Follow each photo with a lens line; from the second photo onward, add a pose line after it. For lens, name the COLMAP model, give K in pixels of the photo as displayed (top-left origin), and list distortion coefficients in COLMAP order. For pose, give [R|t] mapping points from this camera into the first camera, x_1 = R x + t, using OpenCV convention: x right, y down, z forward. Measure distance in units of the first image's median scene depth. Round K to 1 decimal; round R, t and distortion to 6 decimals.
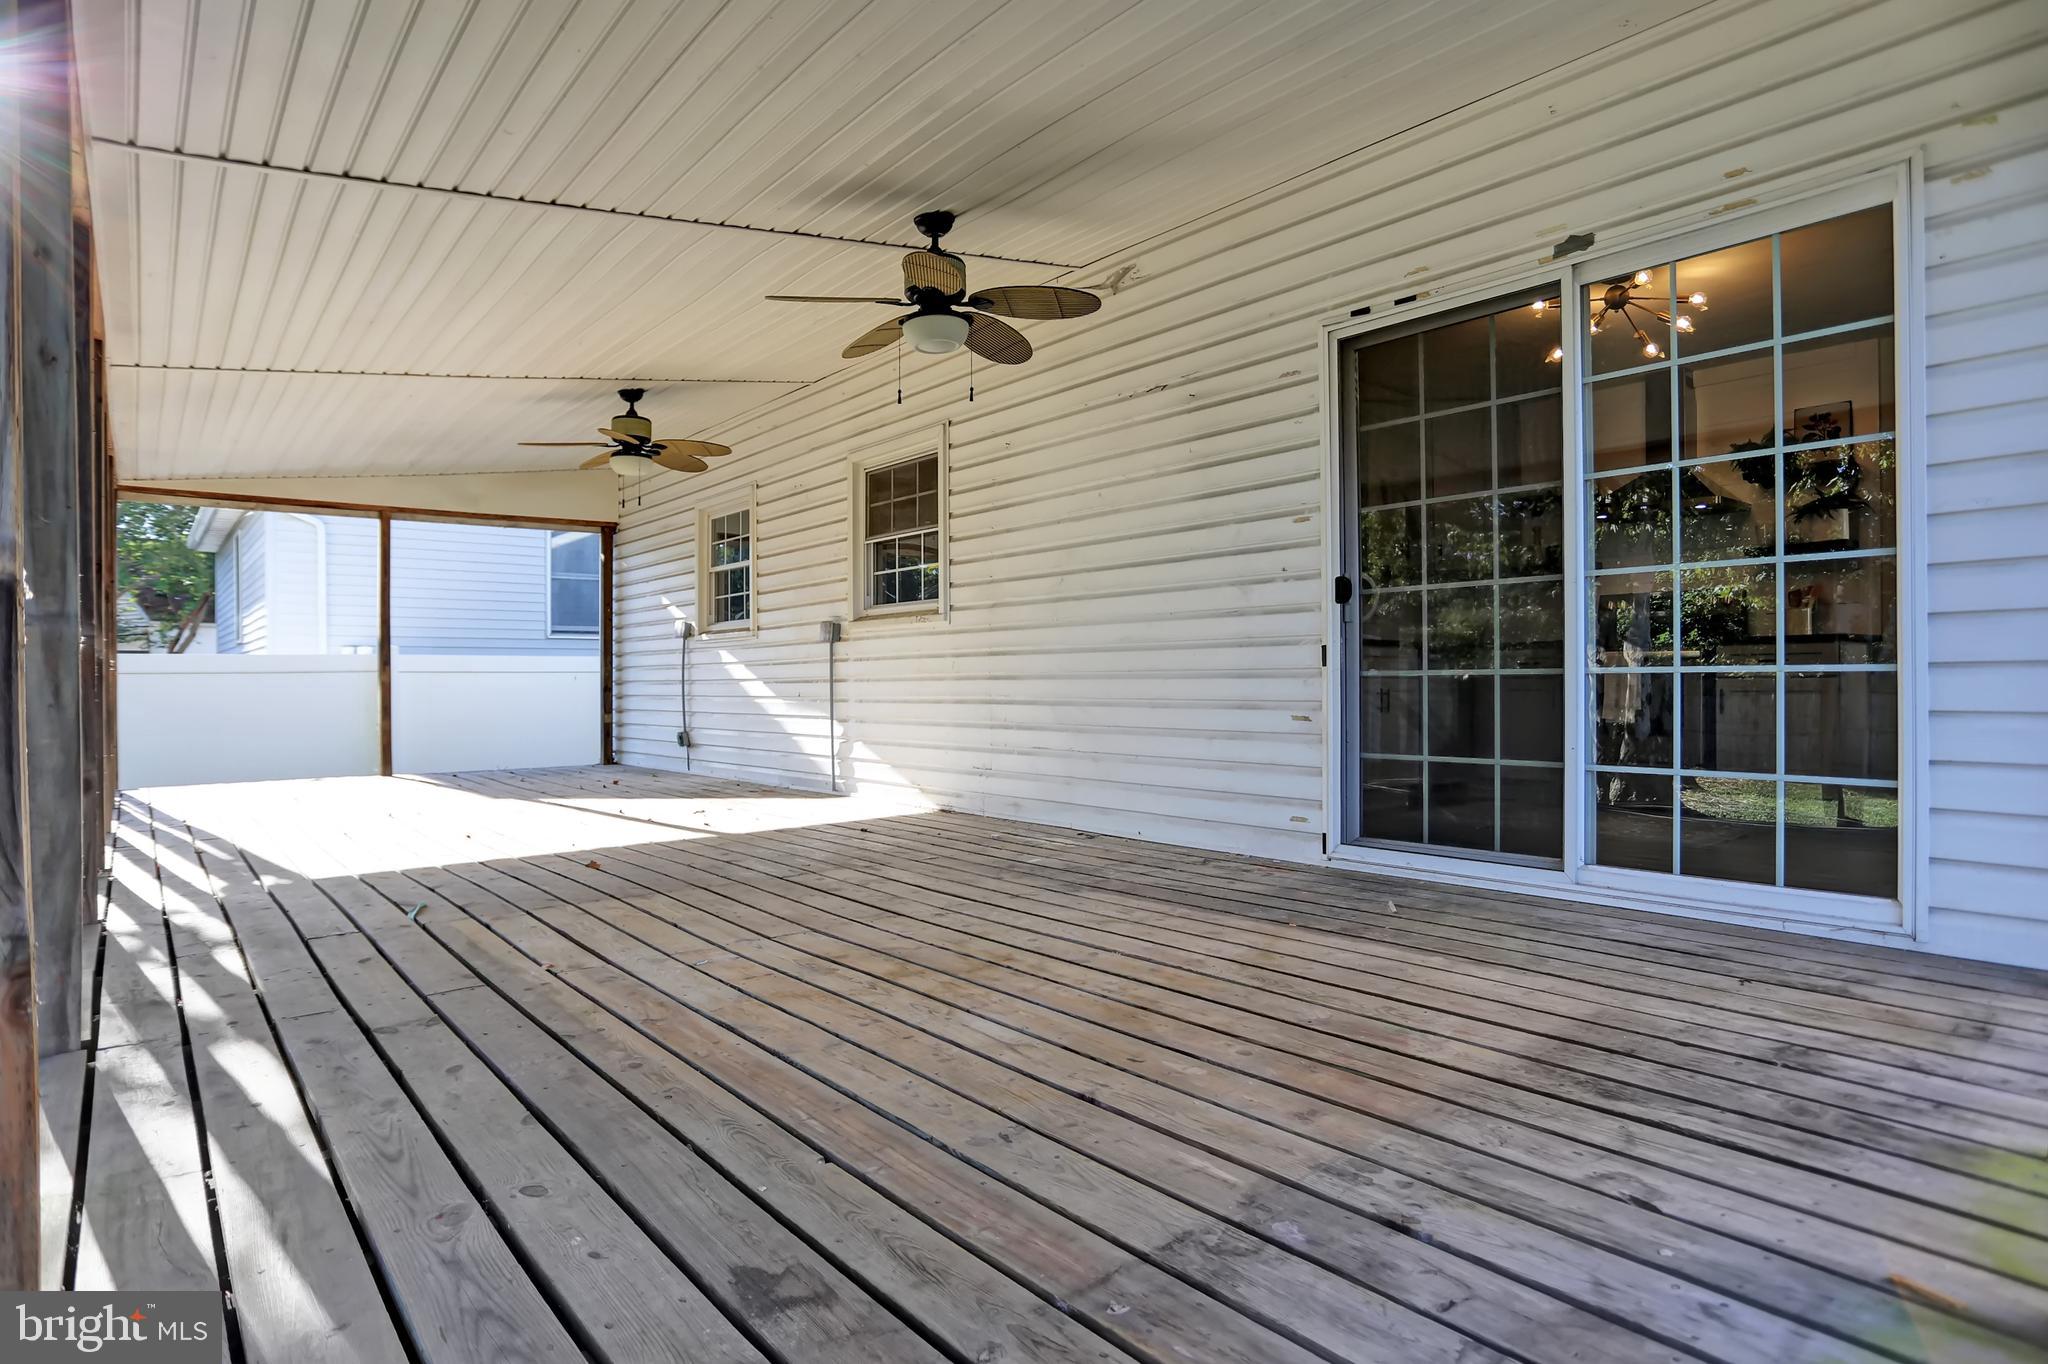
lens RADIAL K [[1085.8, 0, 1024.0], [0, 1085.8, 682.0], [0, 0, 1]] dist [-0.004302, -0.000678]
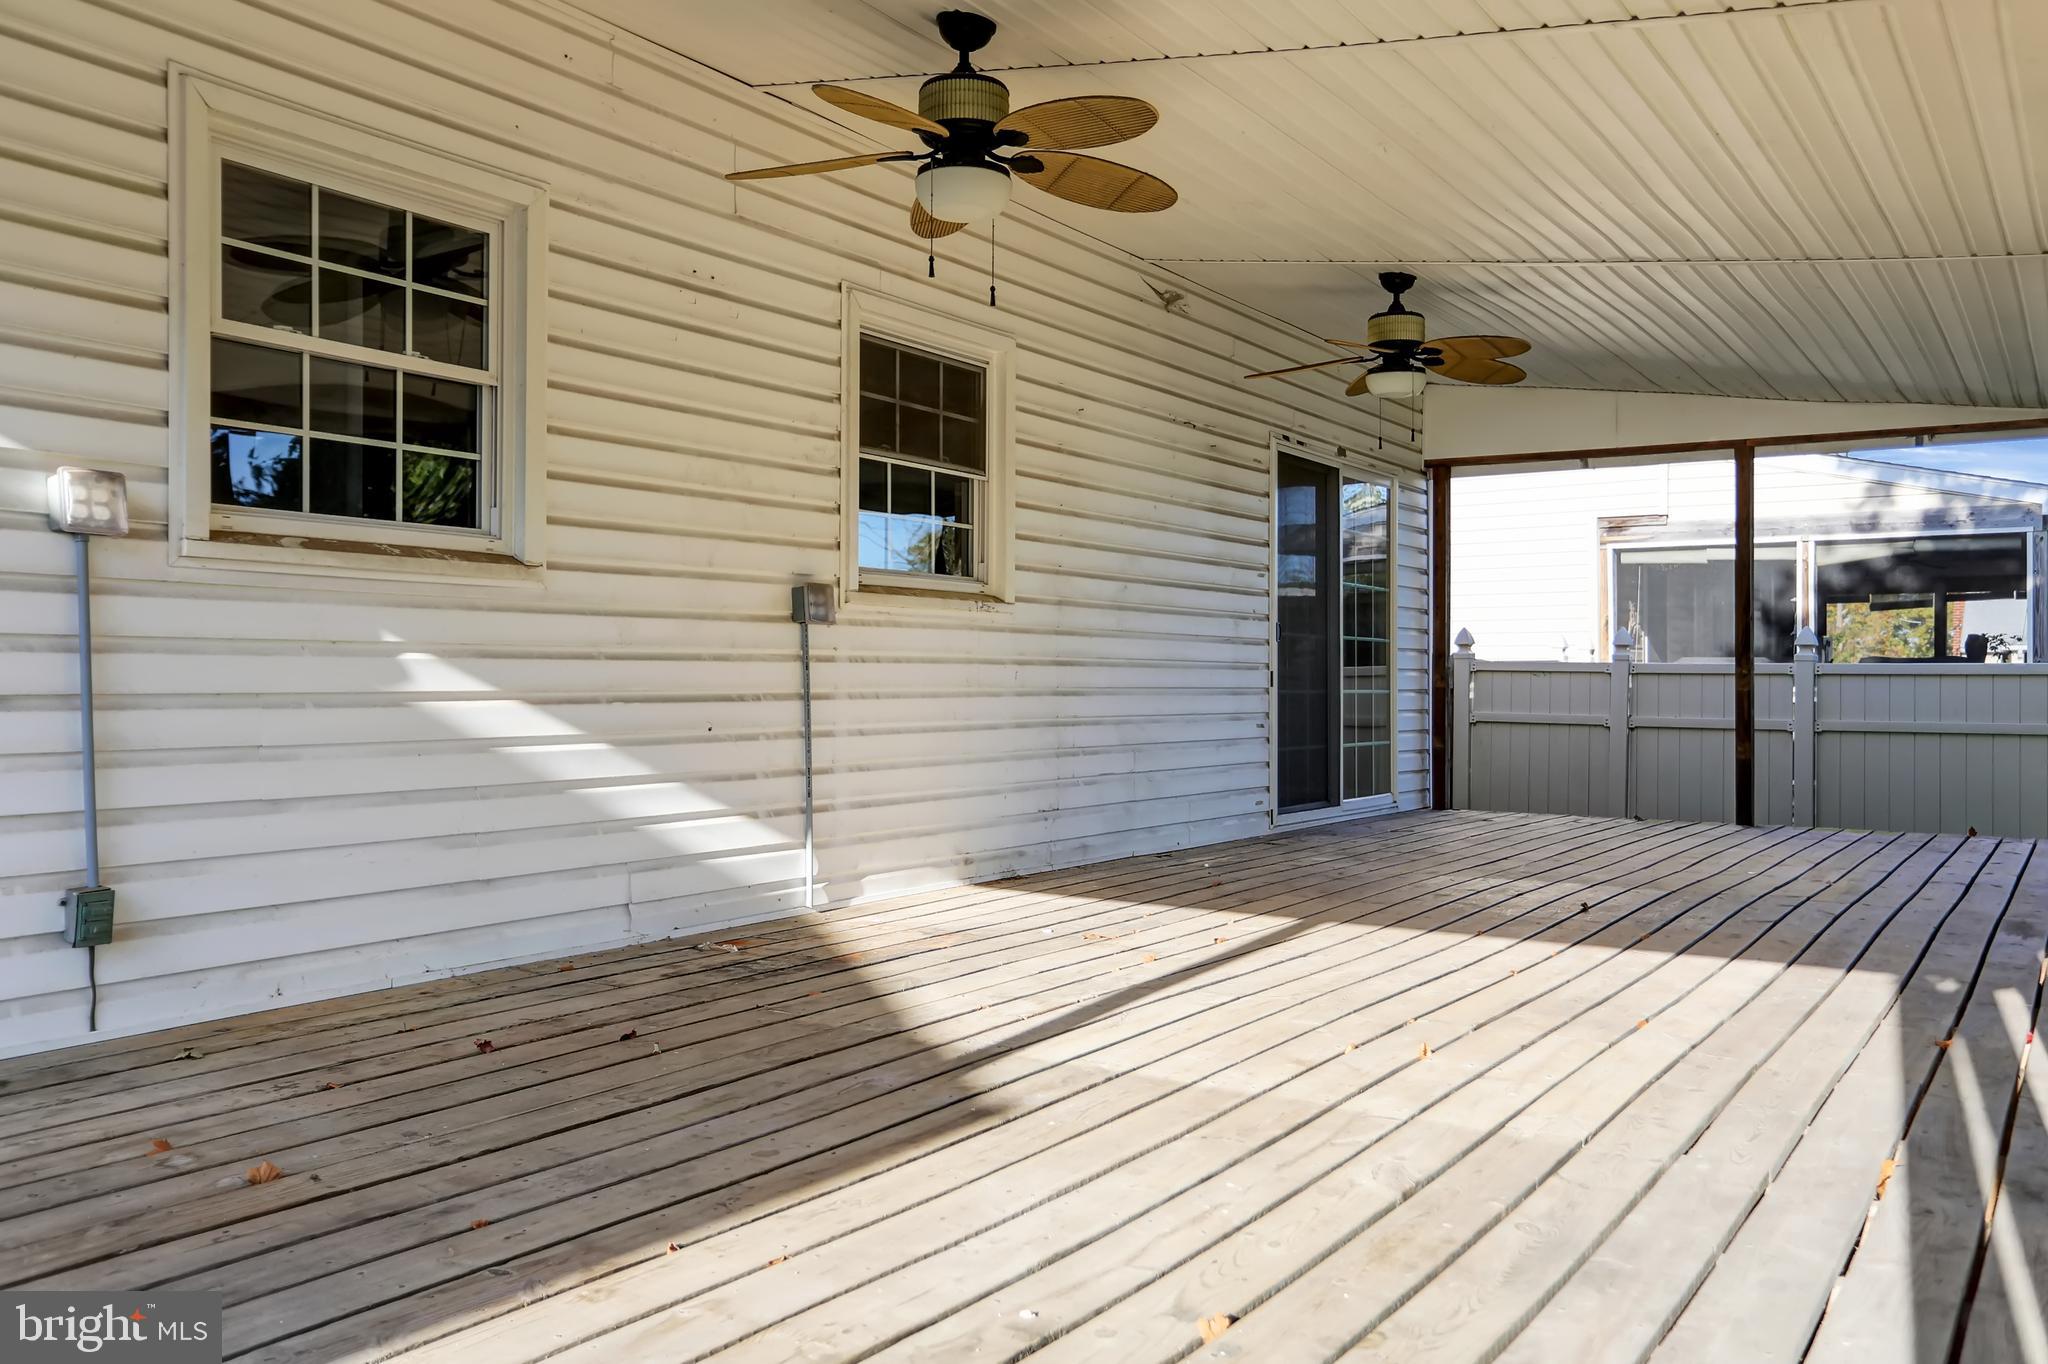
lens RADIAL K [[1661.3, 0, 1024.0], [0, 1661.3, 682.0], [0, 0, 1]] dist [0.091700, -0.000079]
pose [[-0.279004, 0.011009, 0.960227, -1.023203], [0.003430, 0.999939, -0.010468, 0.000476], [-0.960284, 0.000373, -0.279025, 1.174550]]
